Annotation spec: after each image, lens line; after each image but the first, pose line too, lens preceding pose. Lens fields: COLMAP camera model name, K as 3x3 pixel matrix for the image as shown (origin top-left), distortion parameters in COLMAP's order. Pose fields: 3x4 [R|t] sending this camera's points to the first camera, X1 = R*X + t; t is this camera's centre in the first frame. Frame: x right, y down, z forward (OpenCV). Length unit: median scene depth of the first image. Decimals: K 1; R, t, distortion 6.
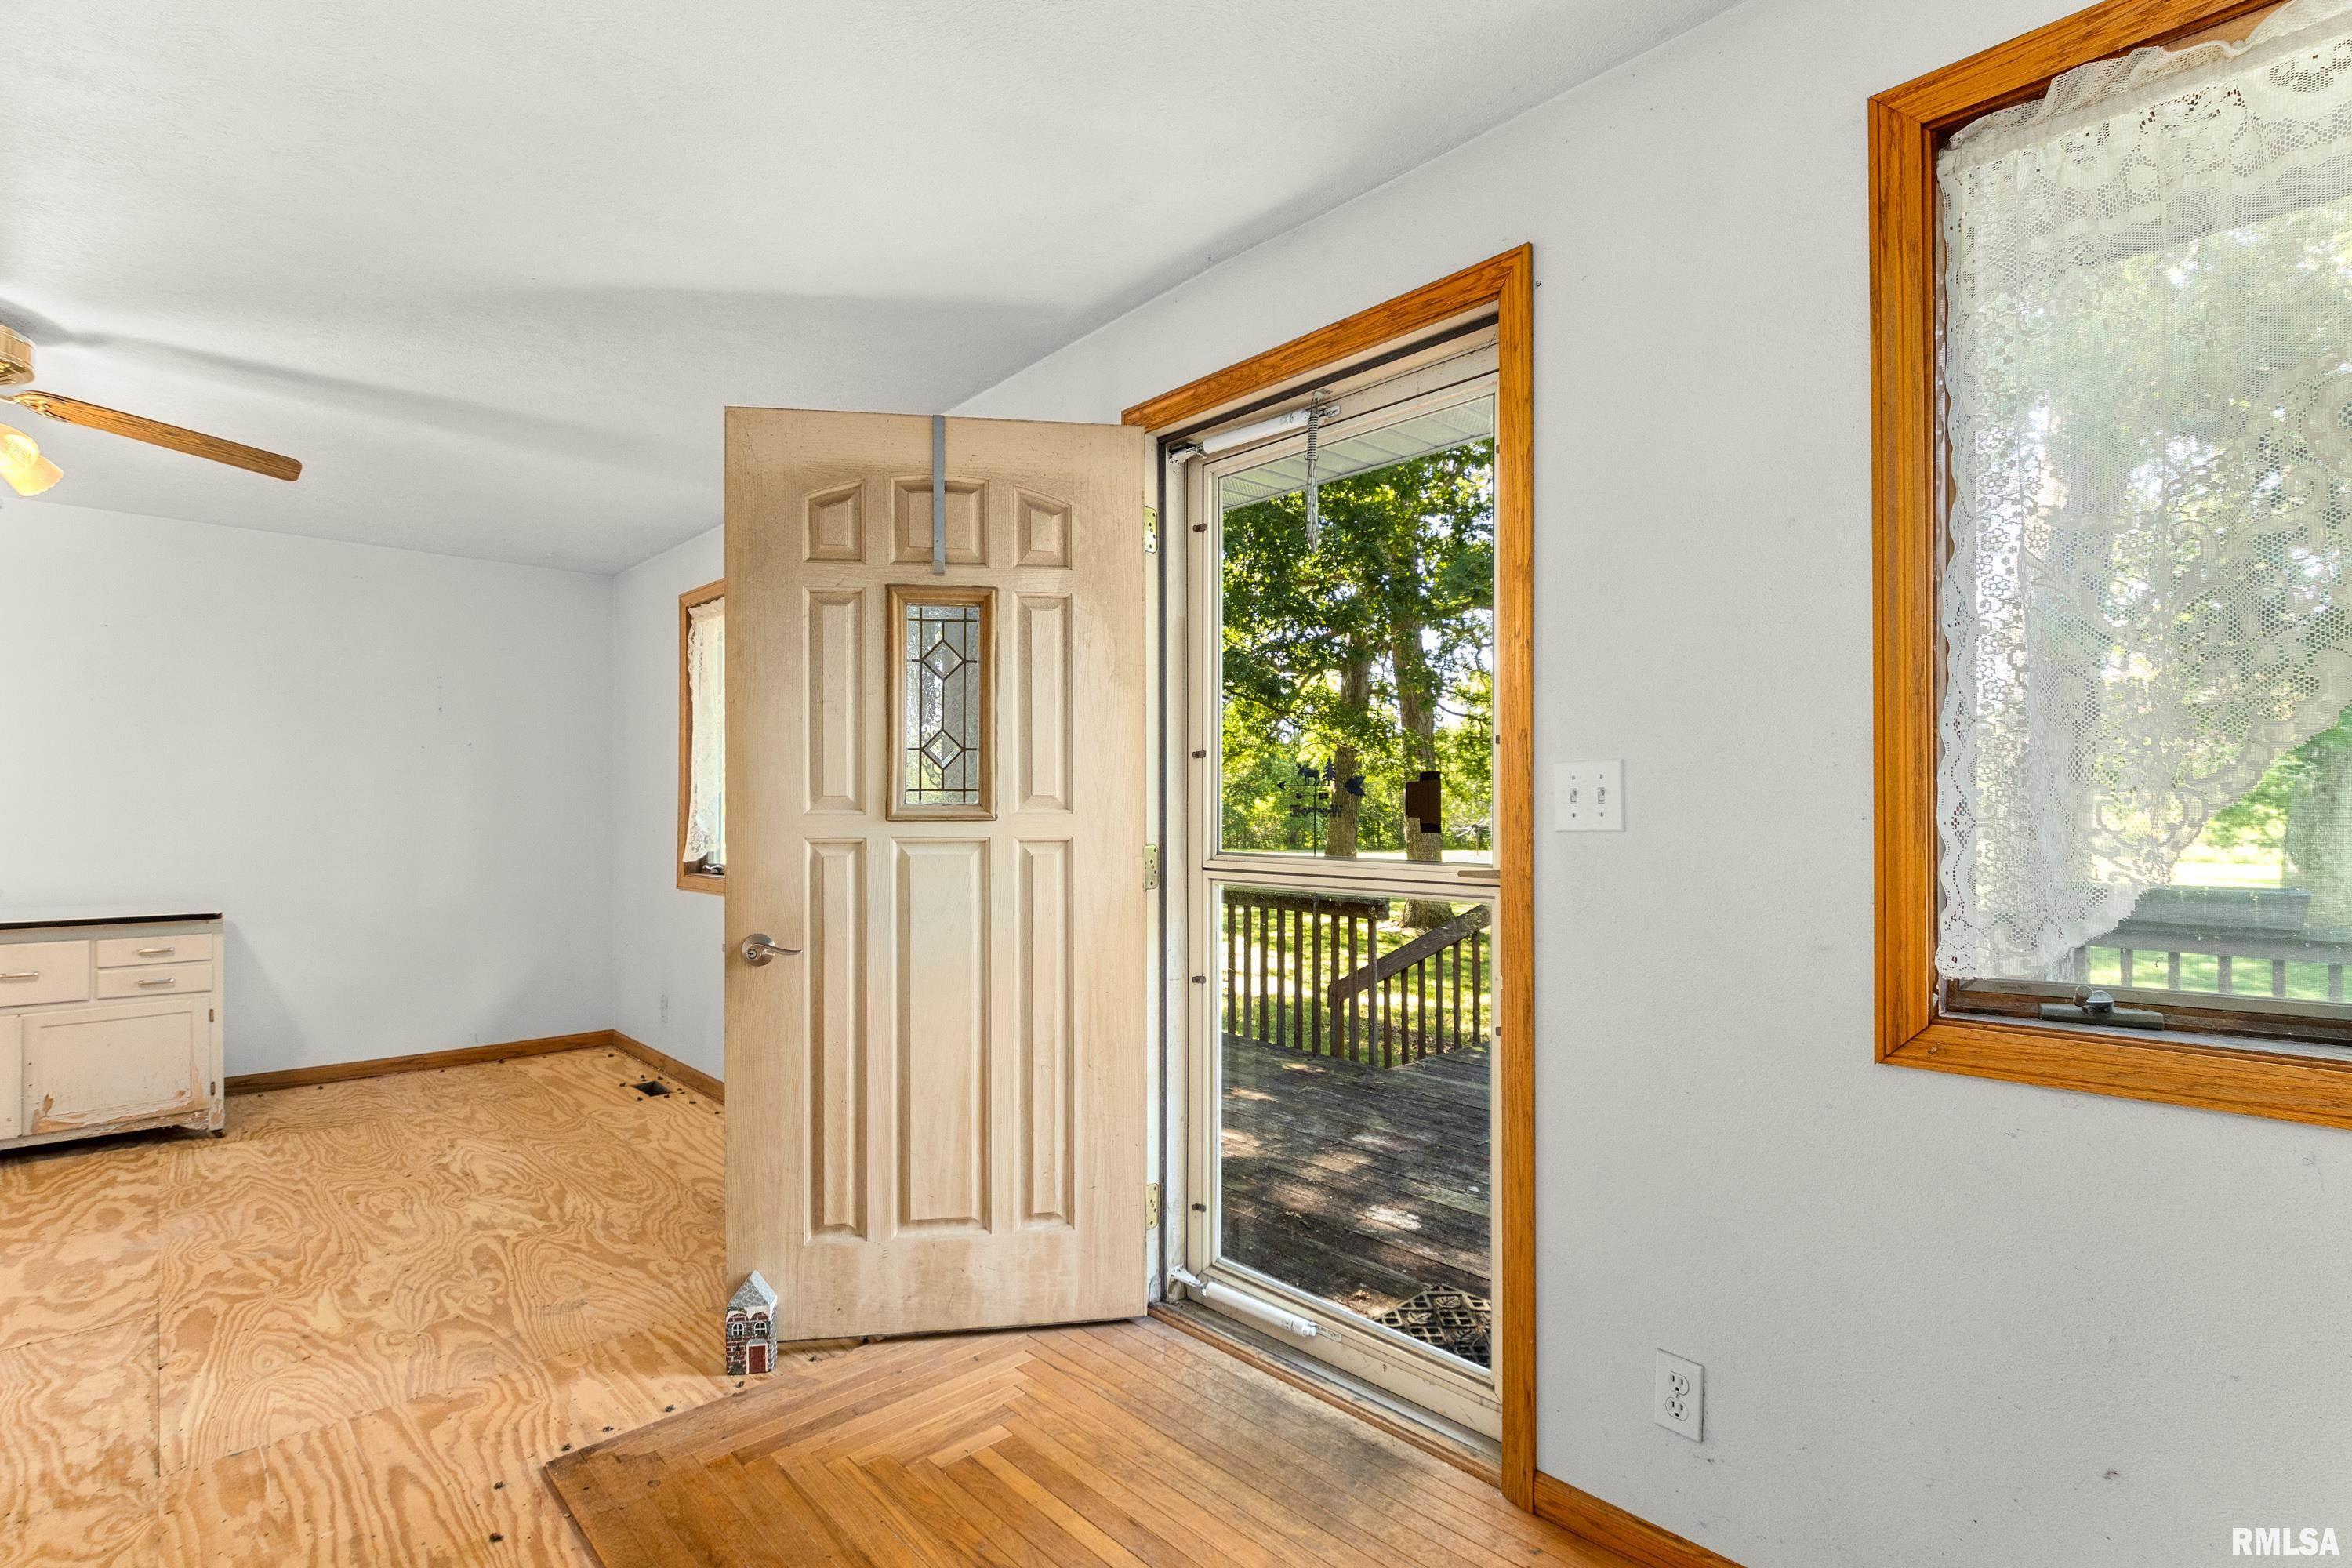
lens RADIAL K [[1097.8, 0, 1152.3], [0, 1097.8, 807.3], [0, 0, 1]] dist [-0.001690, 0.001357]
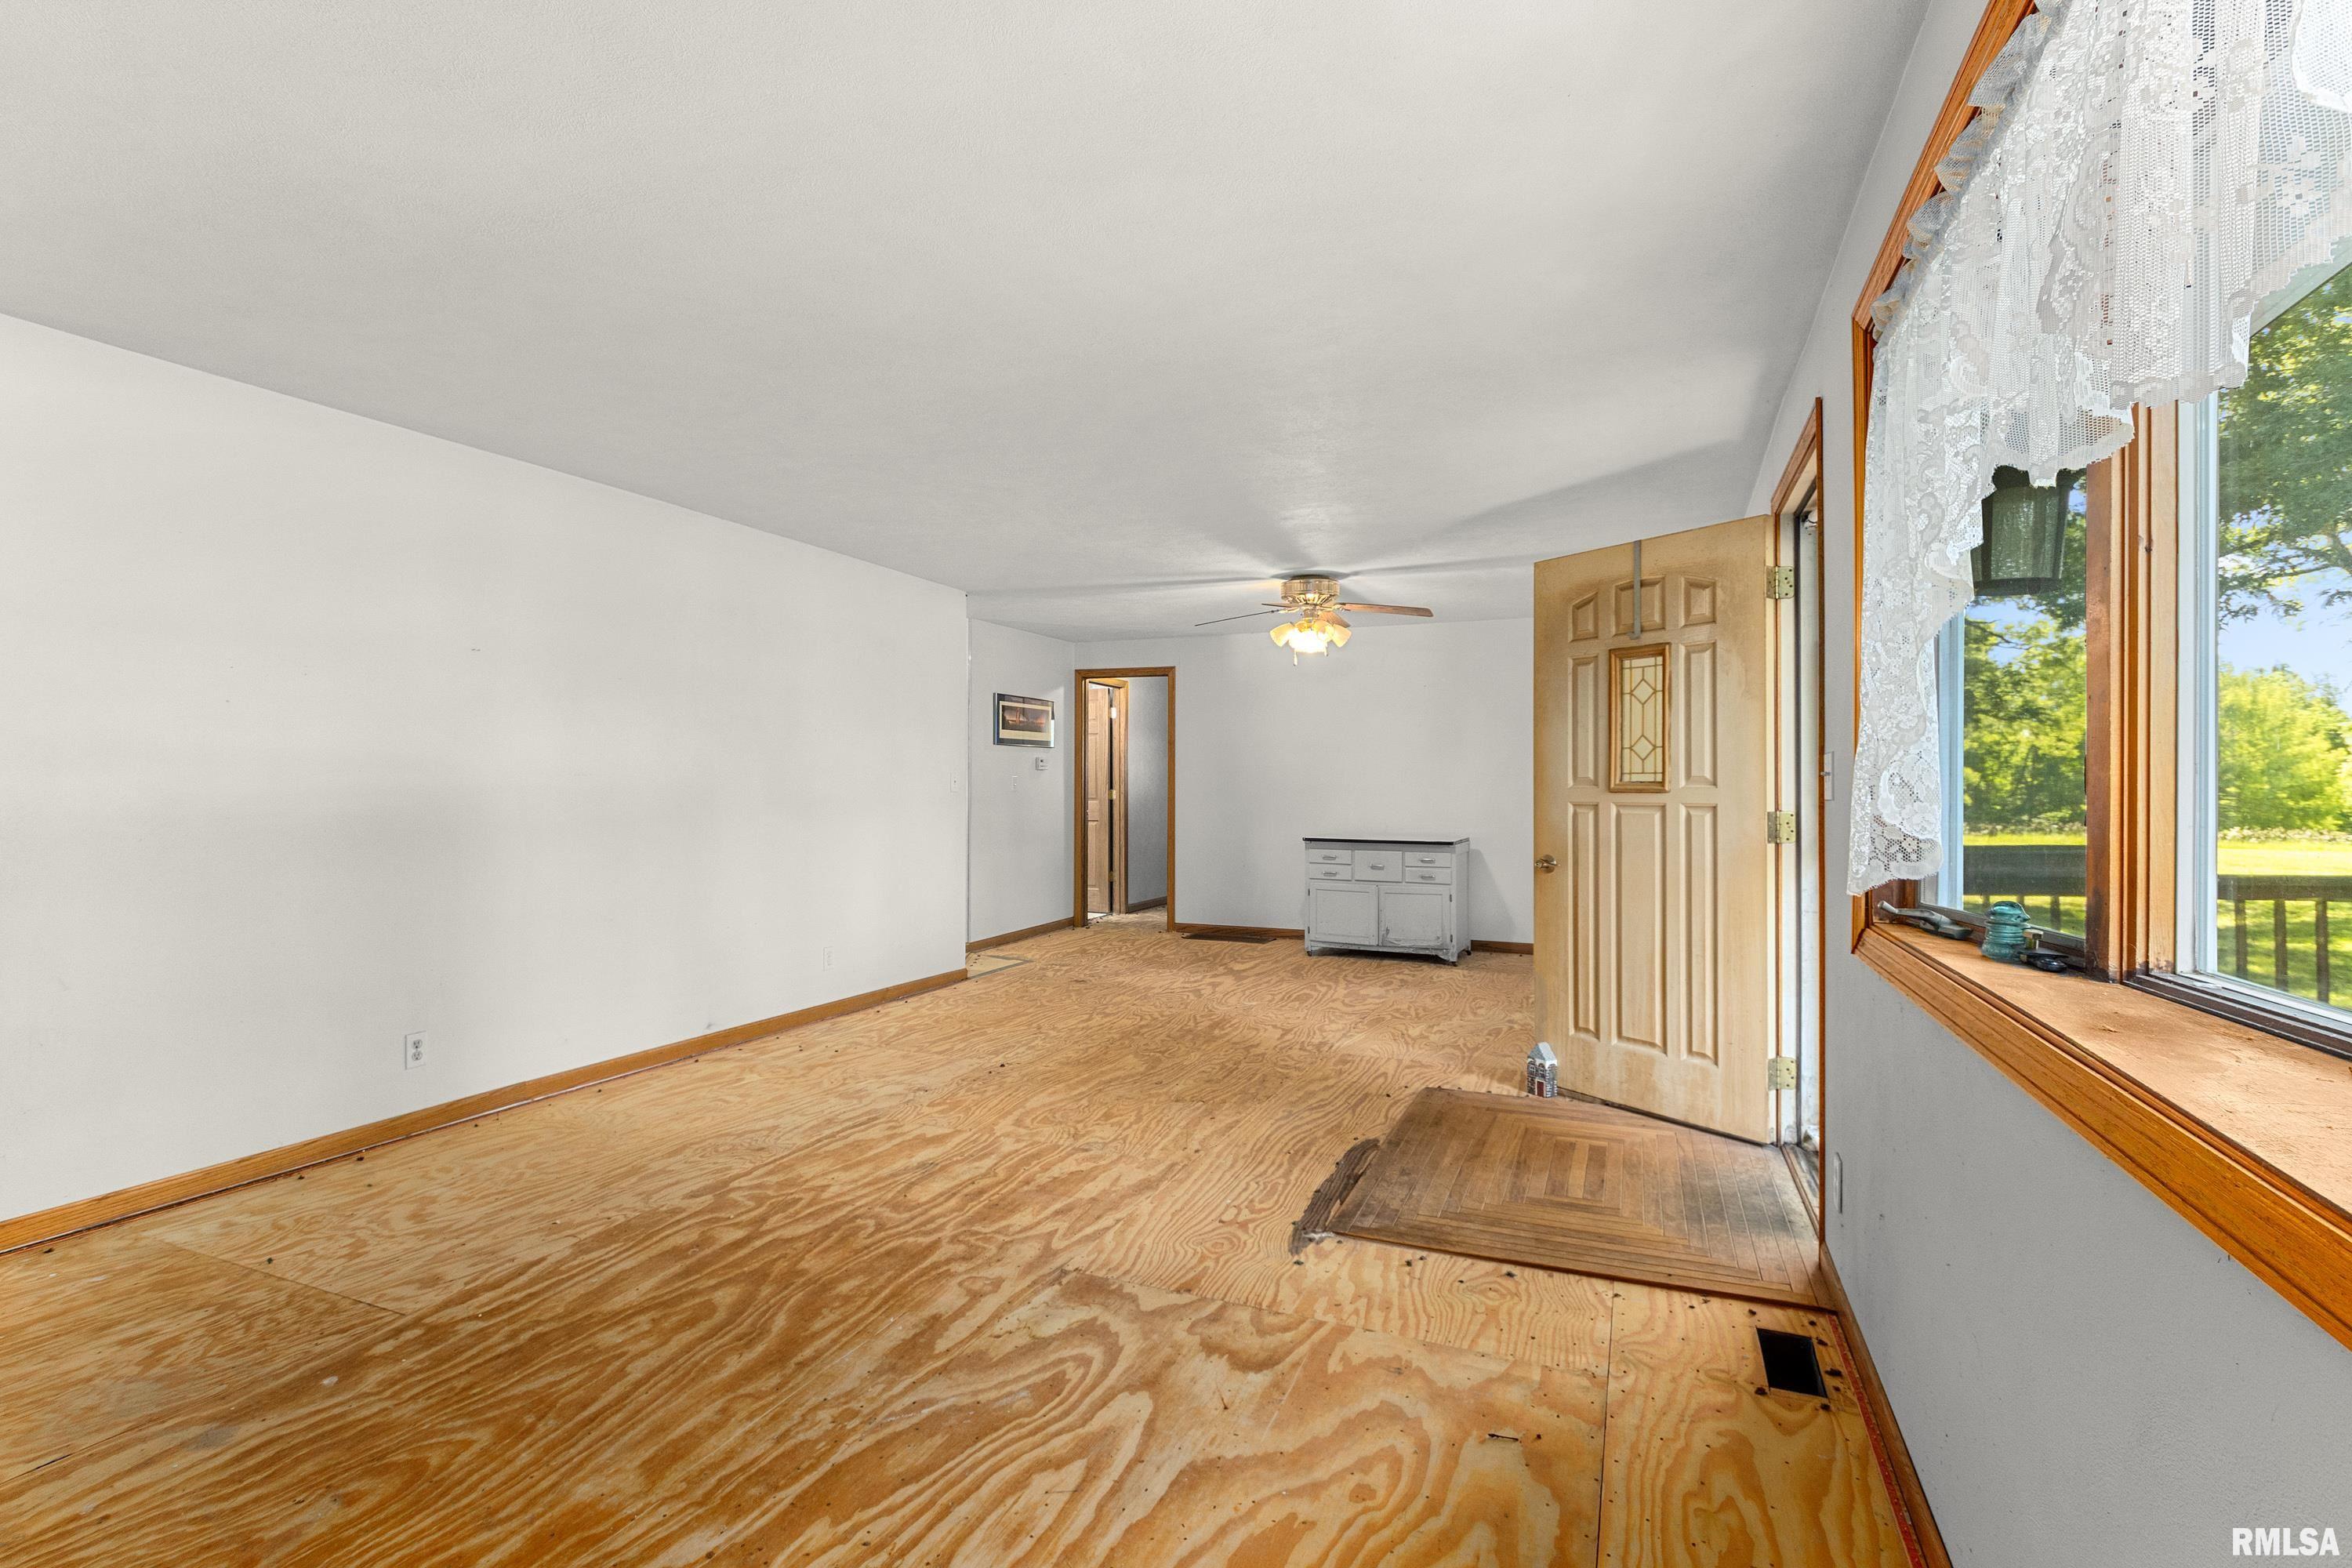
lens RADIAL K [[1097.8, 0, 1163.2], [0, 1097.8, 788.5], [0, 0, 1]] dist [-0.001690, 0.001357]
pose [[0.412034, 0.004019, -0.911159, 0.971293], [0.002551, 0.999981, 0.005565, -0.003919], [0.911165, -0.004617, 0.412016, -0.292690]]
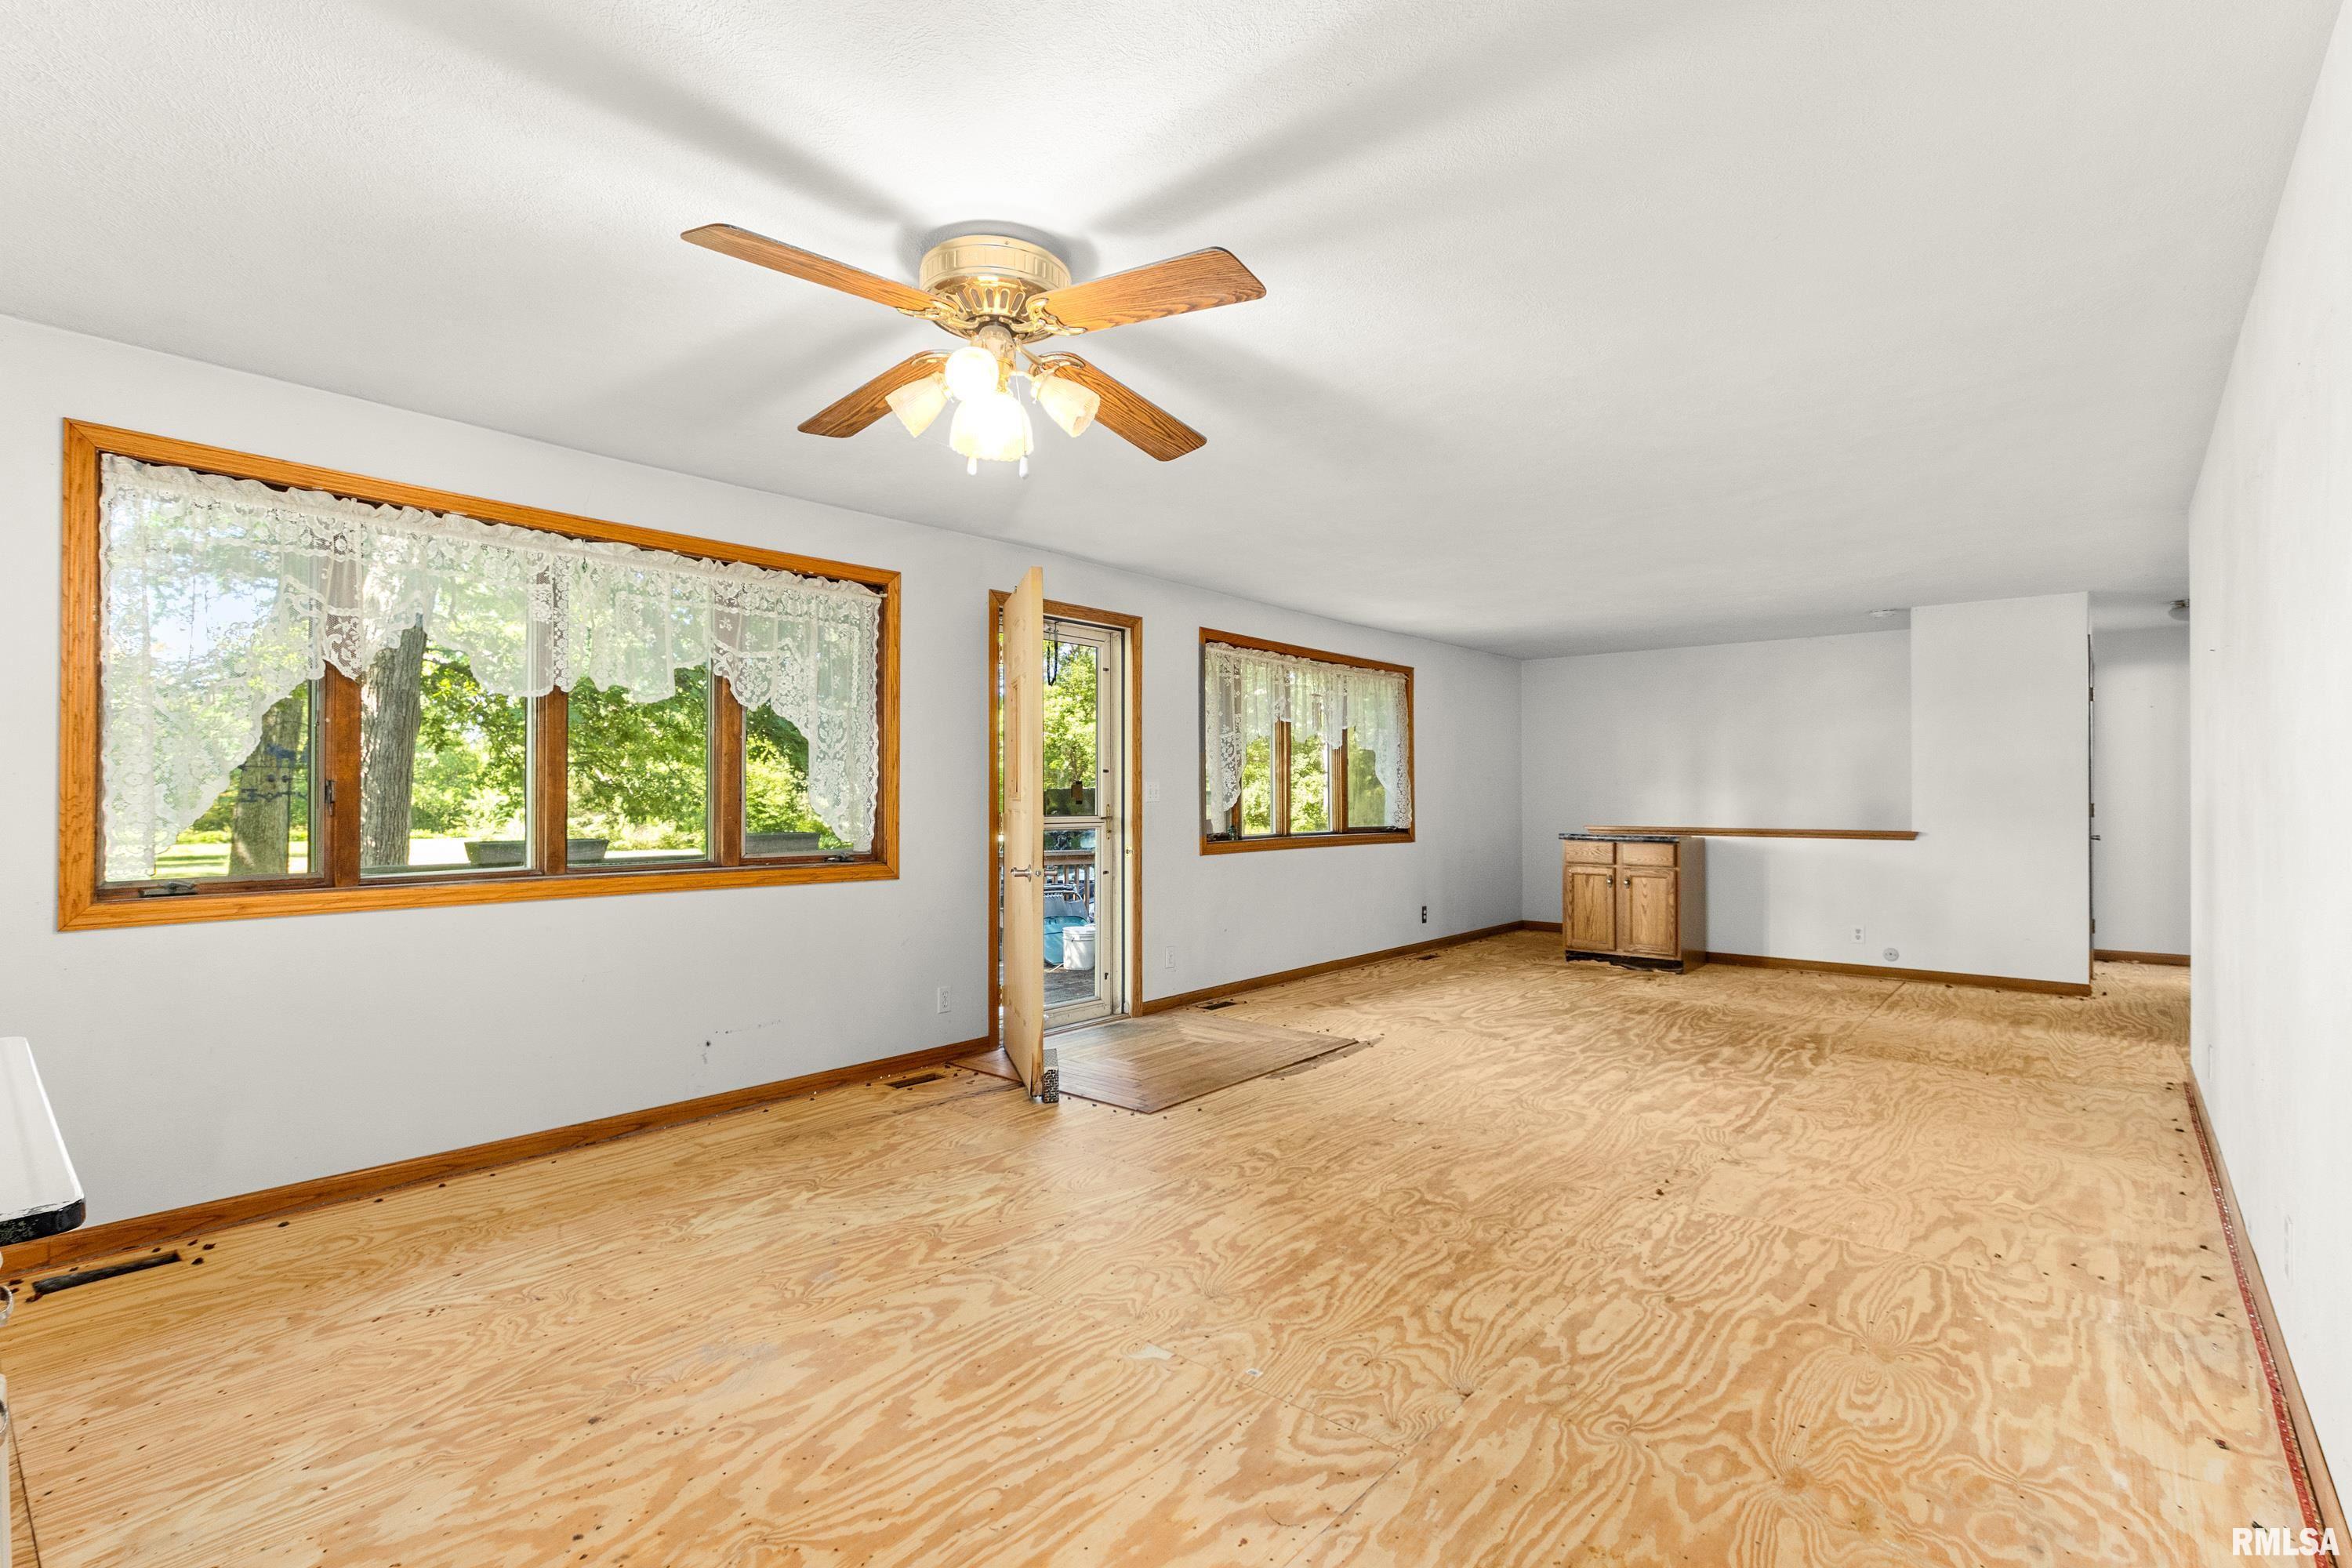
lens RADIAL K [[1097.8, 0, 1153.8], [0, 1097.8, 784.7], [0, 0, 1]] dist [-0.001690, 0.001357]
pose [[-0.118439, 0.012486, 0.992883, -2.101395], [-0.005759, 0.999895, -0.013262, 0.006981], [-0.992945, -0.007289, -0.118355, 0.996676]]
